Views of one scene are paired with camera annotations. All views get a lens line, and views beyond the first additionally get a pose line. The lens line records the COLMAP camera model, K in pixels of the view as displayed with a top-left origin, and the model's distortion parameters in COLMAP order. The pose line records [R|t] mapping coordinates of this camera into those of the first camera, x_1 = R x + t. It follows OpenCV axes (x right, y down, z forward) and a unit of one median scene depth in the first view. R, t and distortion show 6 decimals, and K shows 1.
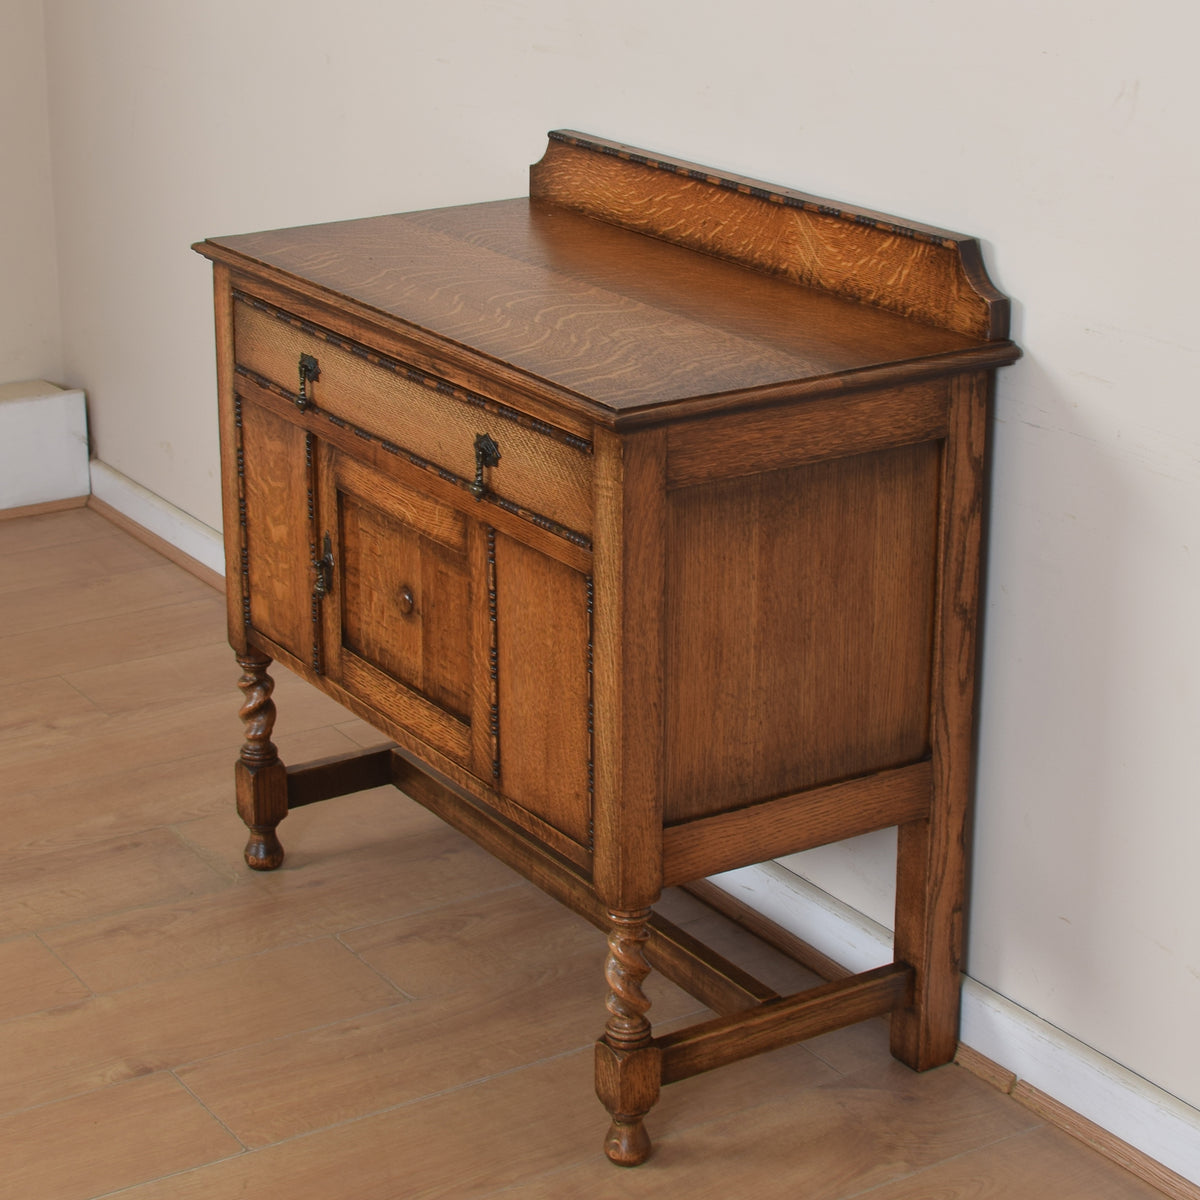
lens RADIAL K [[2732.9, 0, 617.7], [0, 2732.9, 527.3], [0, 0, 1]] dist [-0.046805, 0.000000]
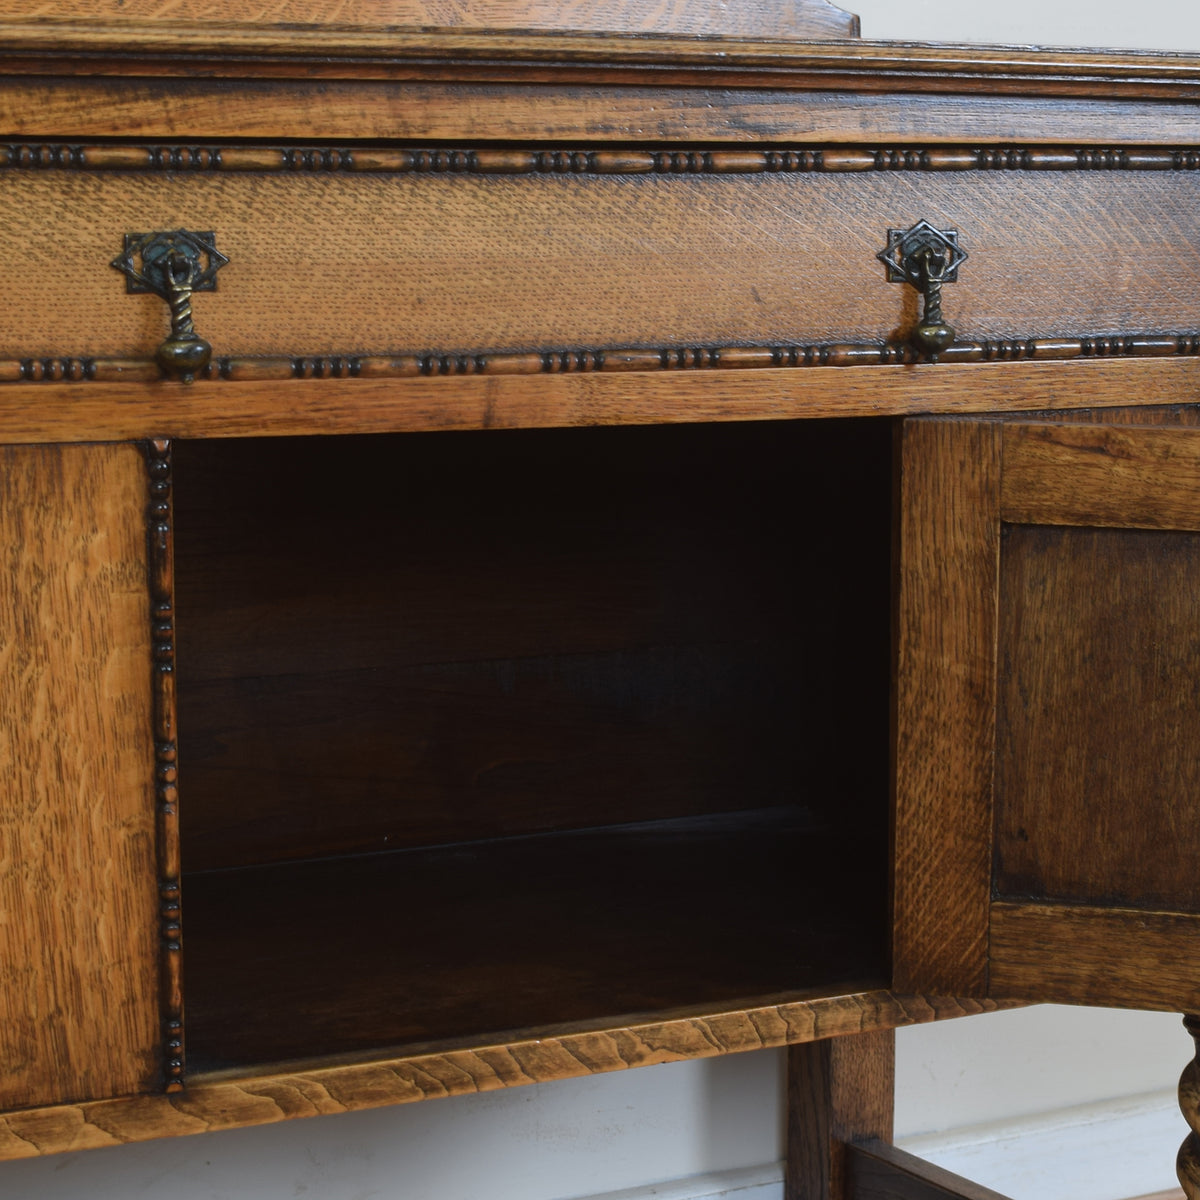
lens RADIAL K [[3248.9, 0, 688.7], [0, 3248.9, 685.8], [0, 0, 1]] dist [-0.056286, 0.000000]
pose [[0.035305, -0.144856, 0.988823, -0.624011], [0.305261, 0.943715, 0.127349, -0.041391], [-0.951614, 0.297353, 0.077537, 0.992789]]
